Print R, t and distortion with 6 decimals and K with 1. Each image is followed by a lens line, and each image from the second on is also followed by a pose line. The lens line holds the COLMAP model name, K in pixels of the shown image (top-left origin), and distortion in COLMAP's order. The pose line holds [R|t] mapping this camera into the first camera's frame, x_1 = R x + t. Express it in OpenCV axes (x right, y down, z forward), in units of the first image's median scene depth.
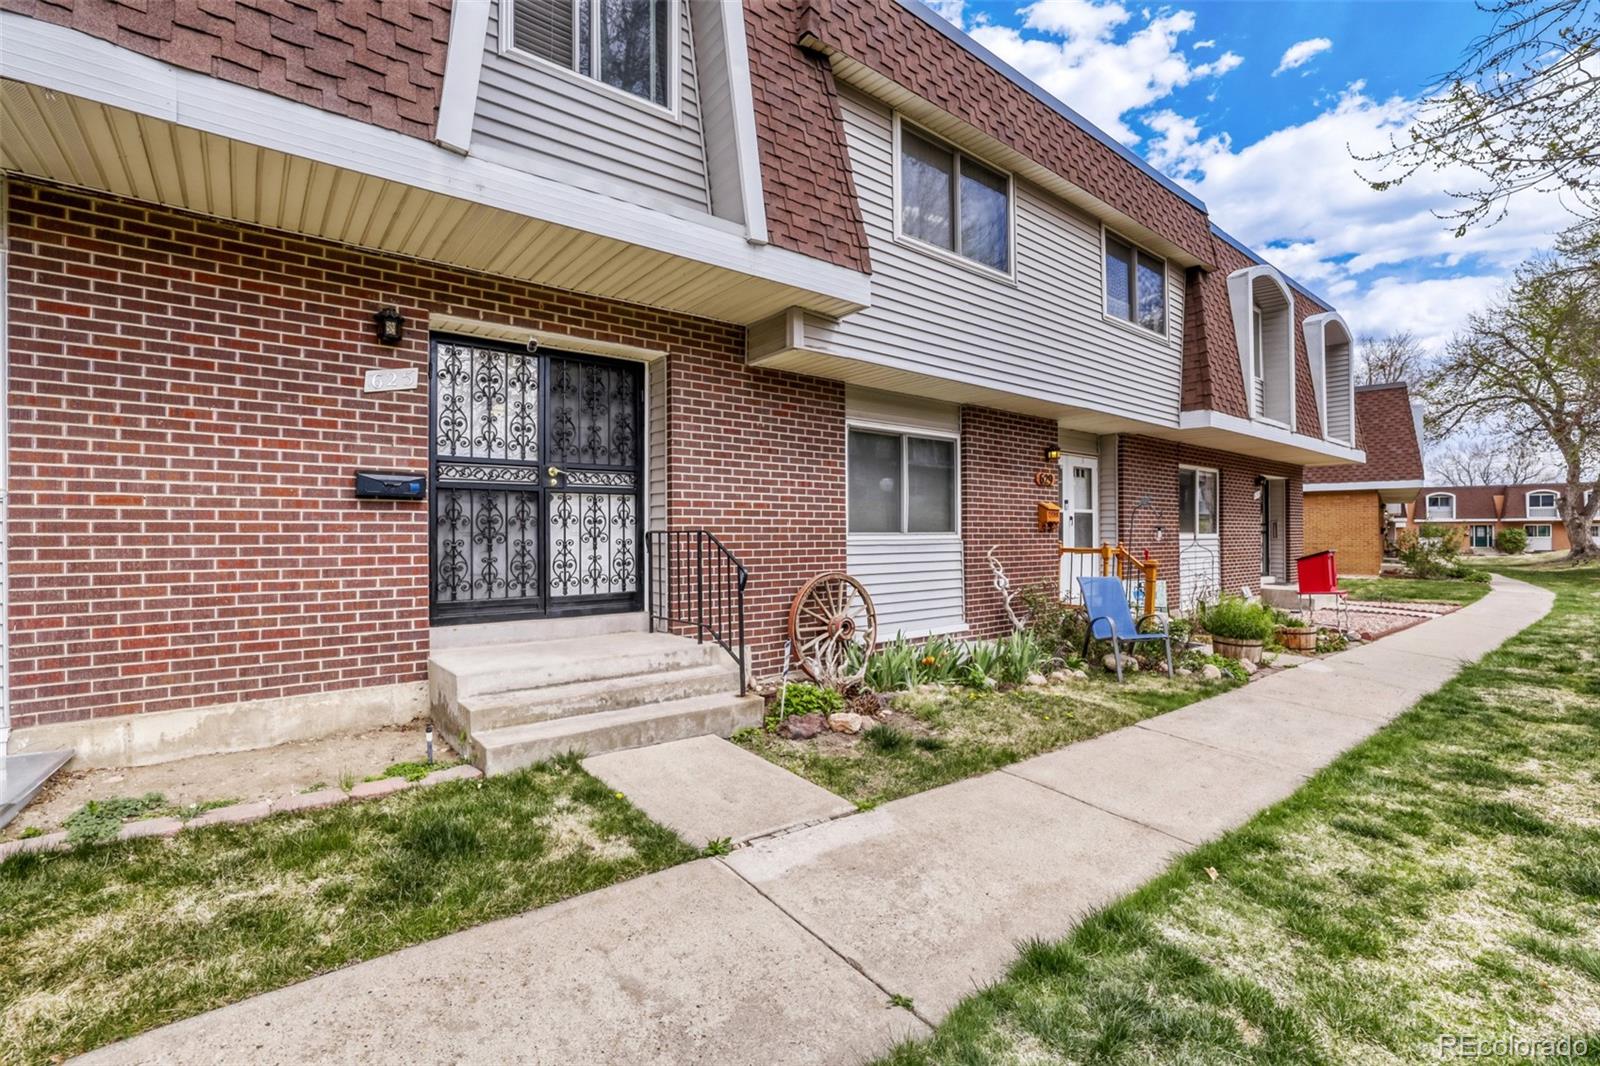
lens RADIAL K [[694.4, 0, 791.6], [0, 694.4, 534.8], [0, 0, 1]] dist [-0.045883, 0.017512]
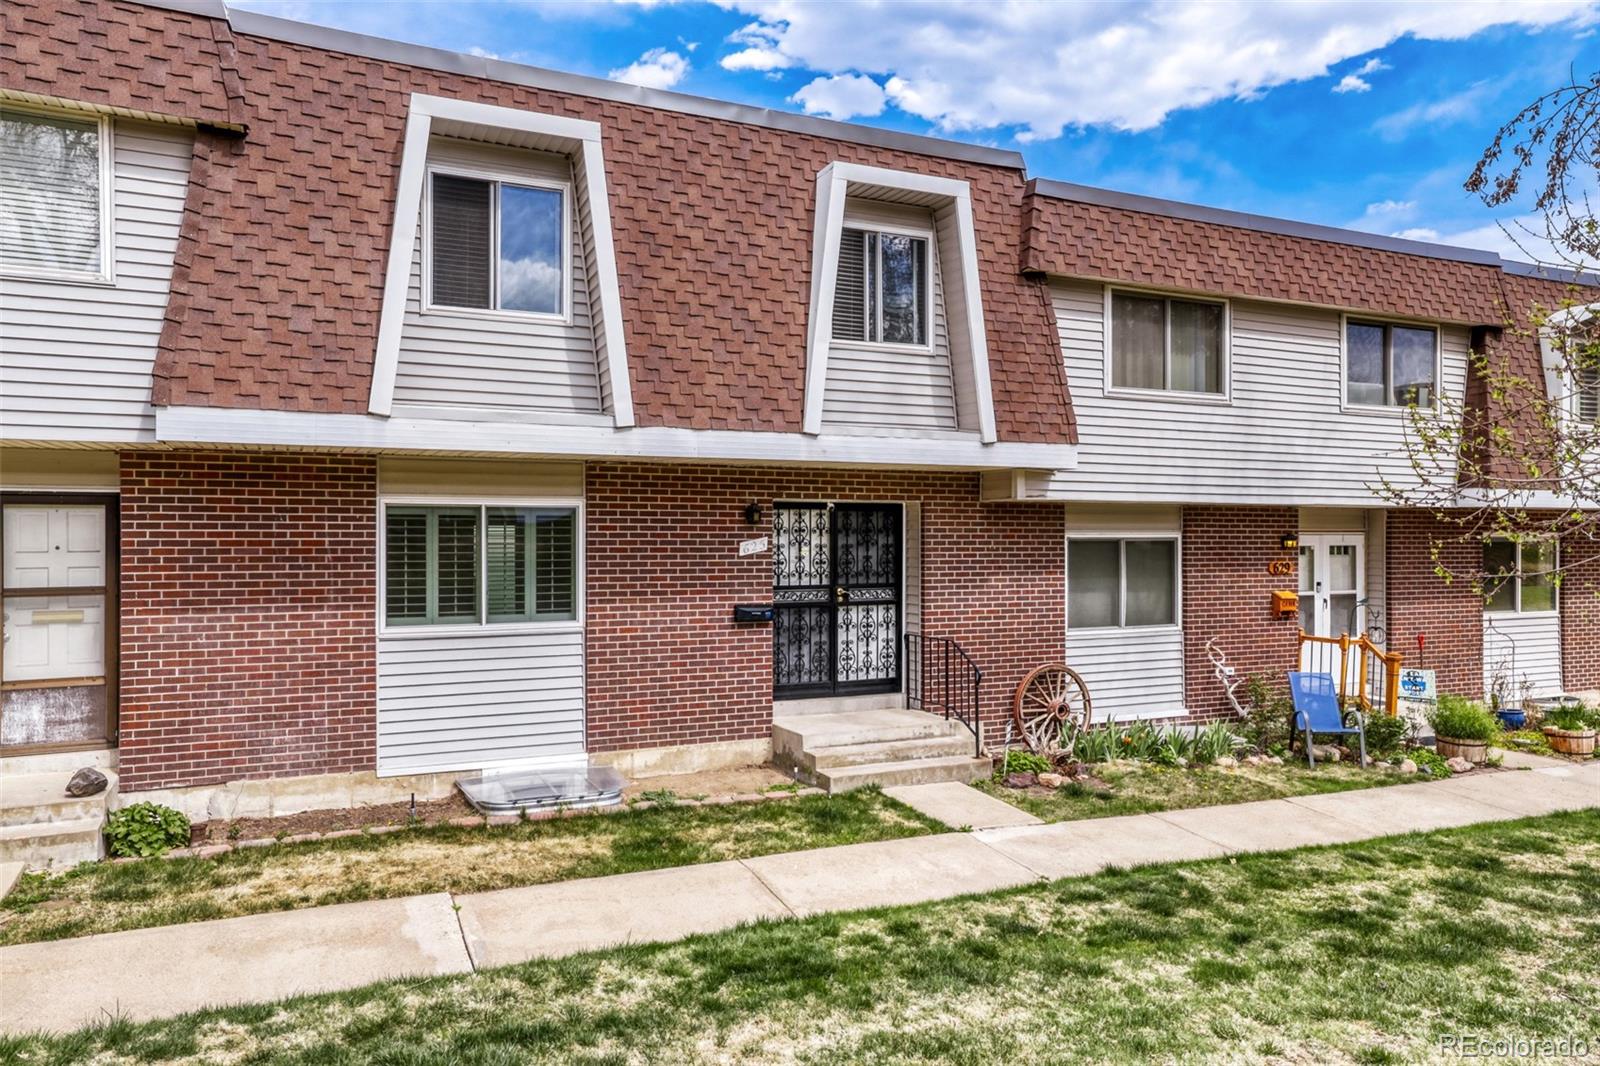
lens RADIAL K [[740.5, 0, 858.6], [0, 740.5, 594.6], [0, 0, 1]] dist [0.012240, -0.000385]
pose [[0.974182, 0.004072, -0.225728, 0.027509], [-0.004796, 0.999985, -0.002660, -0.080228], [0.225714, 0.003674, 0.974187, -0.440534]]
